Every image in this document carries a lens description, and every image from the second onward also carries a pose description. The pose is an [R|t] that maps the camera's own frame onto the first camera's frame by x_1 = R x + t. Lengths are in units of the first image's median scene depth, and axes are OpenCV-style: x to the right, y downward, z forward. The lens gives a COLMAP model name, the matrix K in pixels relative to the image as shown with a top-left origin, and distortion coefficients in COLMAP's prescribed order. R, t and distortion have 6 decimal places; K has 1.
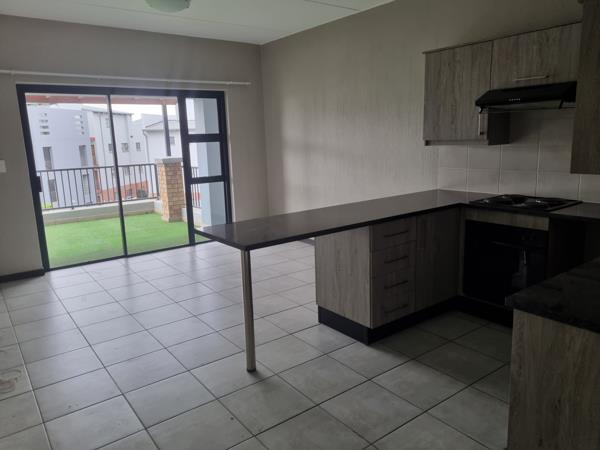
lens RADIAL K [[452.7, 0, 299.1], [0, 452.7, 220.5], [0, 0, 1]] dist [0.059588, -0.029602]
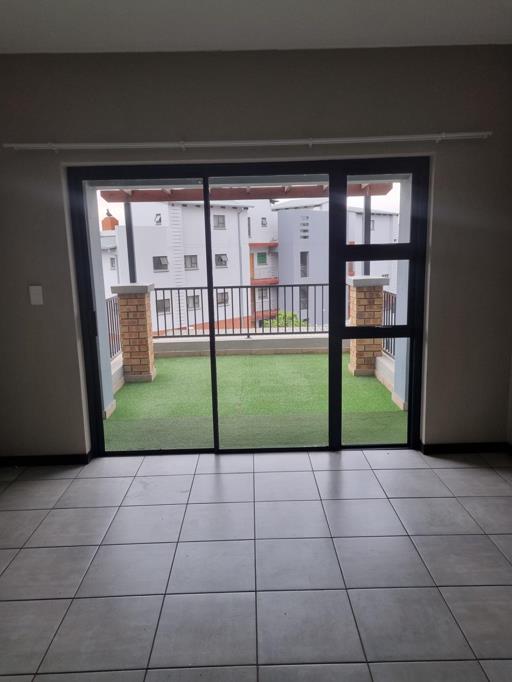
lens RADIAL K [[514.6, 0, 255.9], [0, 514.6, 340.7], [0, 0, 1]] dist [0.059588, -0.029602]
pose [[0.811537, 0.118284, -0.572203, 0.024143], [-0.111872, 0.992633, 0.046529, -0.084638], [0.573491, 0.026253, 0.818791, 0.400719]]
